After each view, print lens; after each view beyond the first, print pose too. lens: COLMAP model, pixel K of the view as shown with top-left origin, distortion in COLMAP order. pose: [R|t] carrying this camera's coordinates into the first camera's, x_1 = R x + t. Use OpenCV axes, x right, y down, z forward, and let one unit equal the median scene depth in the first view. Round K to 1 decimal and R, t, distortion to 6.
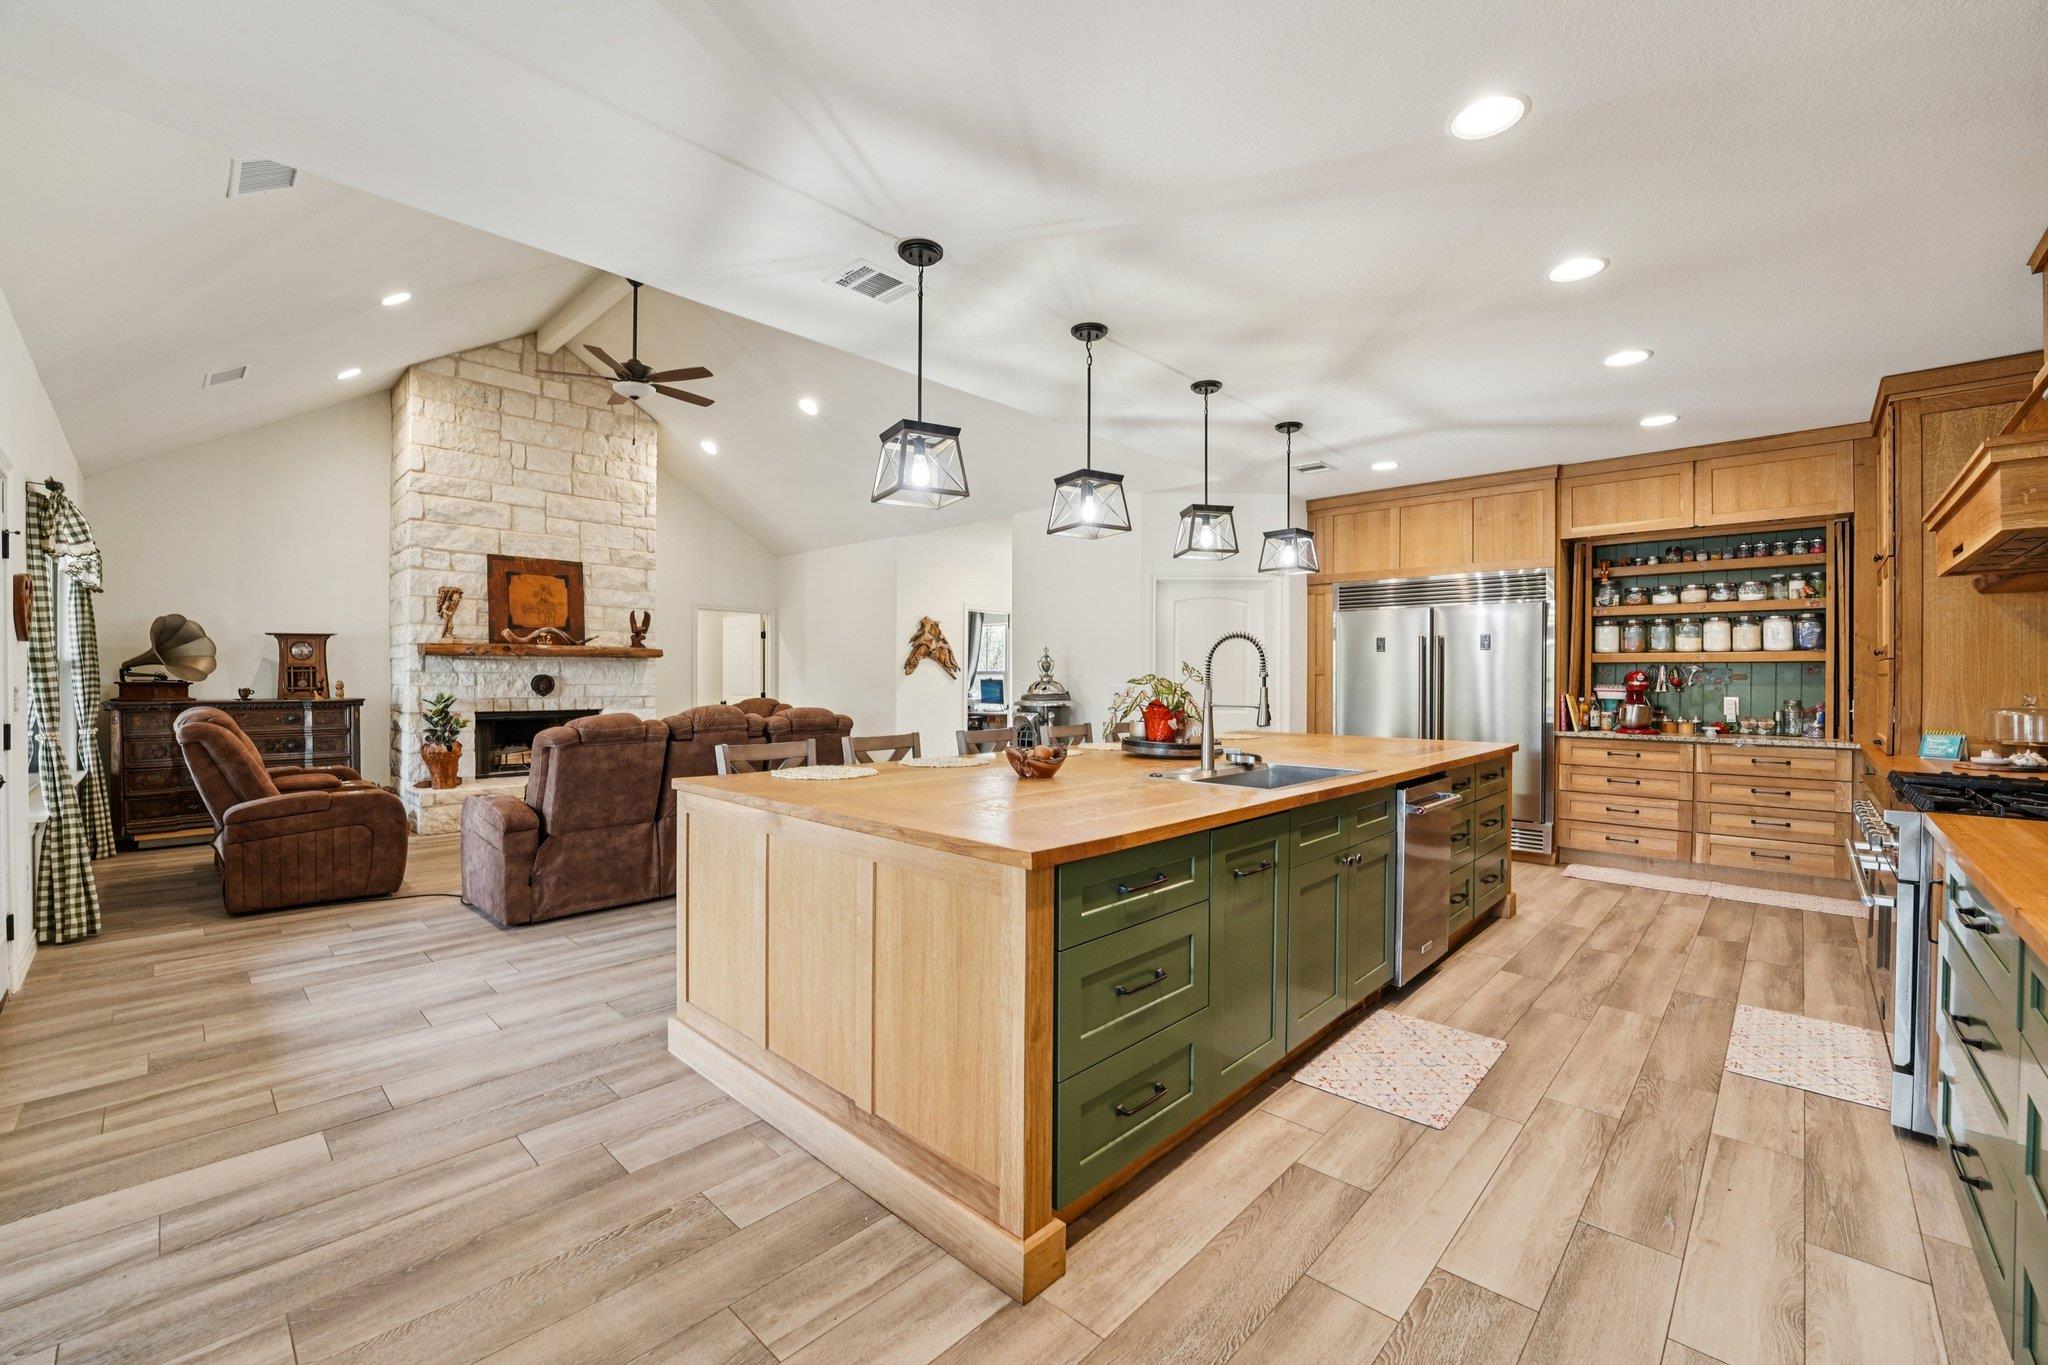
lens RADIAL K [[840.9, 0, 1017.1], [0, 840.9, 676.3], [0, 0, 1]] dist [-0.027664, 0.000372]
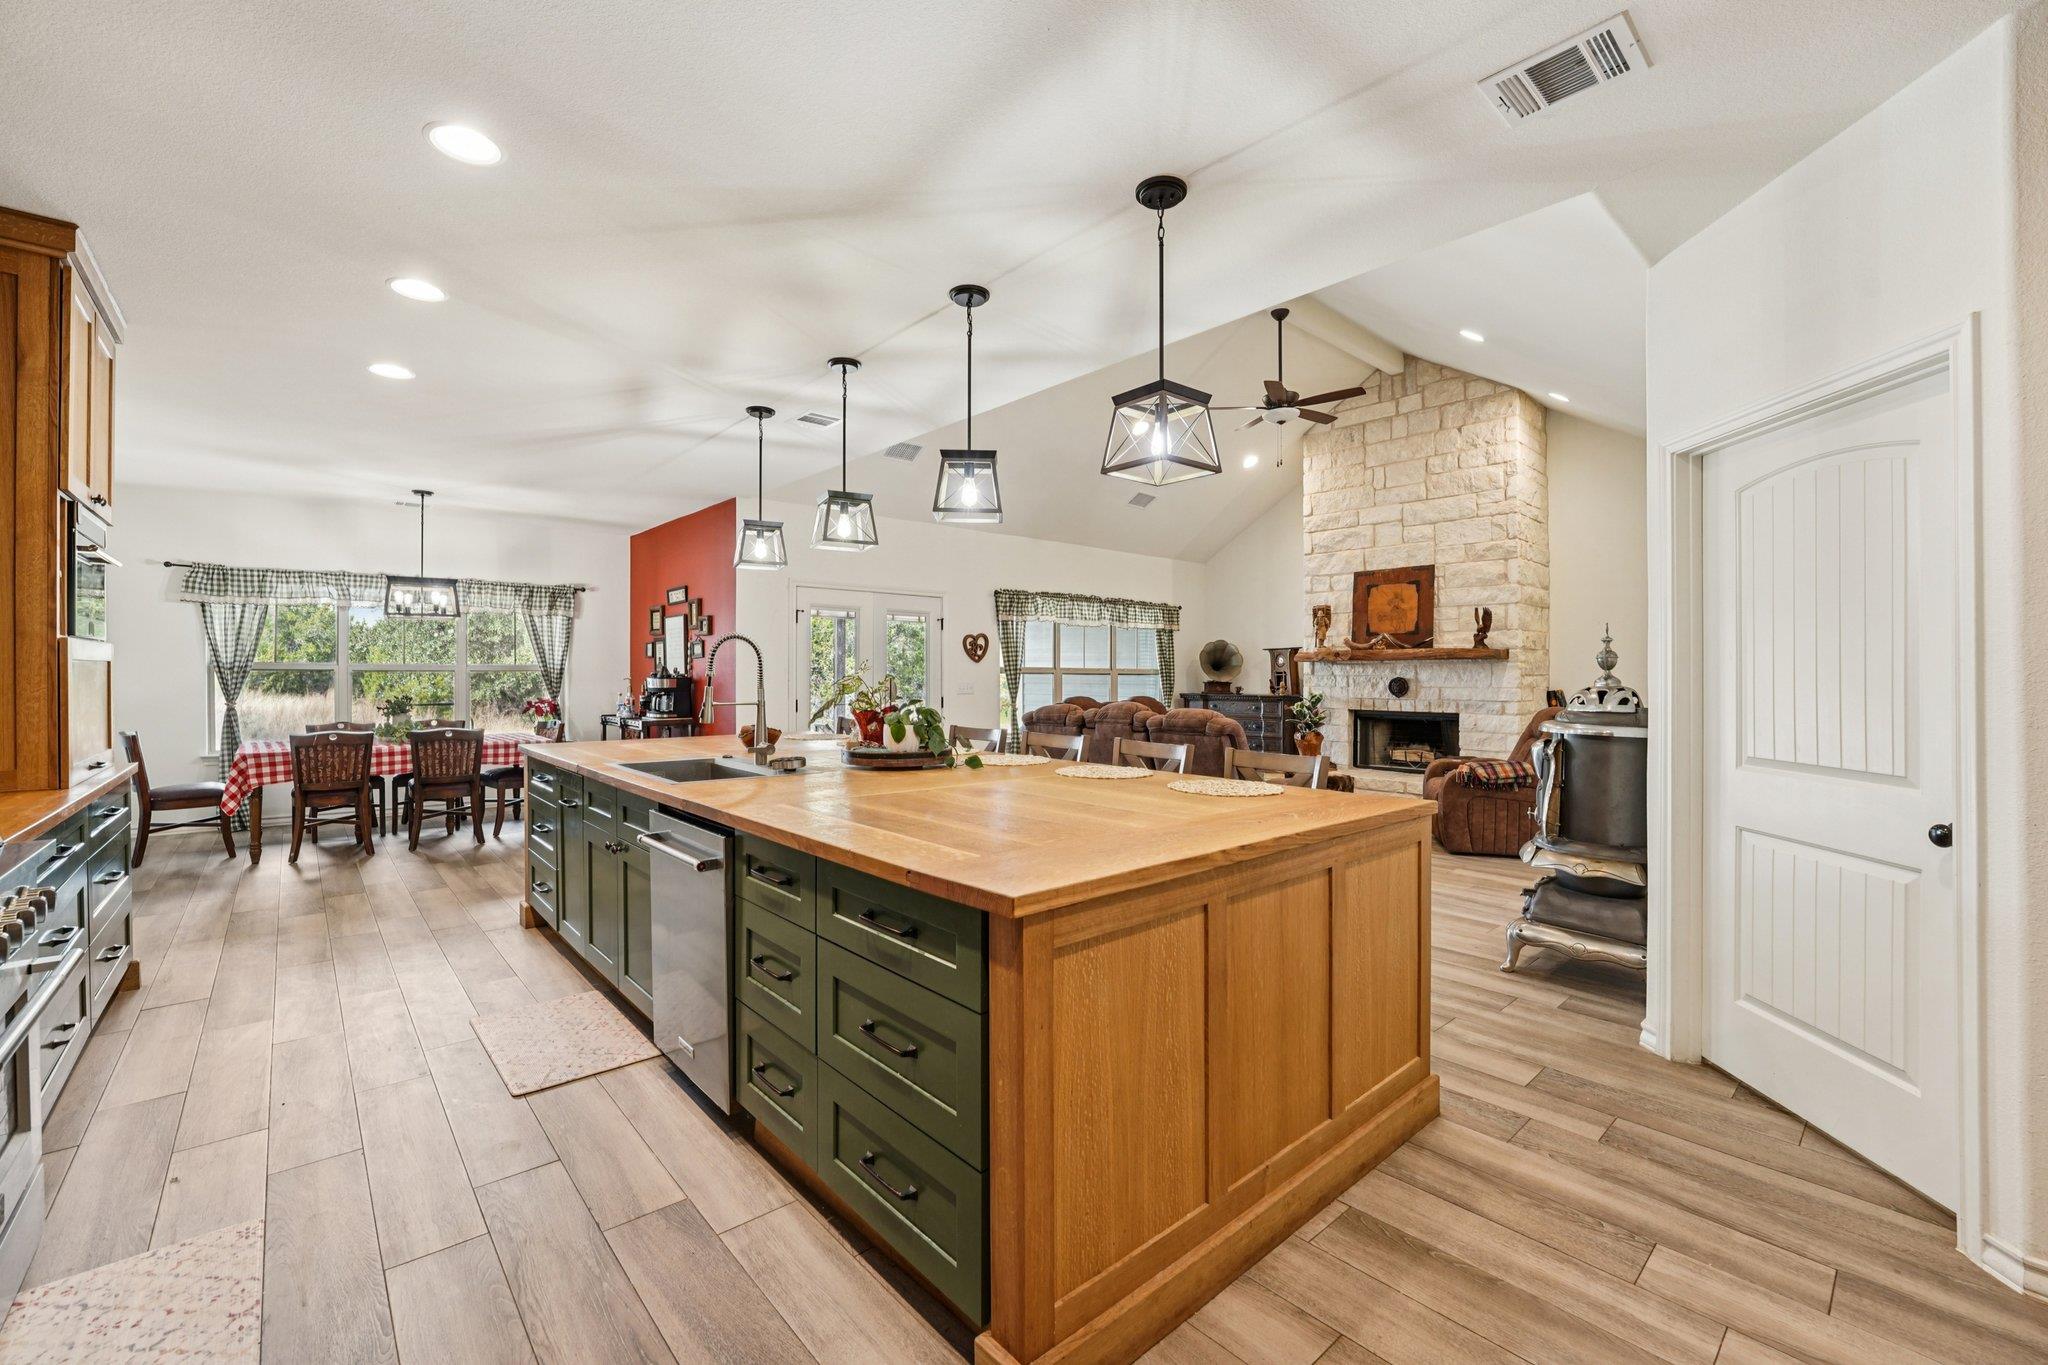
lens RADIAL K [[840.9, 0, 1008.7], [0, 840.9, 678.3], [0, 0, 1]] dist [-0.027664, 0.000372]
pose [[-0.094825, -0.001362, -0.995493, 0.580932], [-0.001155, 0.999999, -0.001258, 0.001244], [0.995493, 0.001030, -0.094826, 0.658603]]
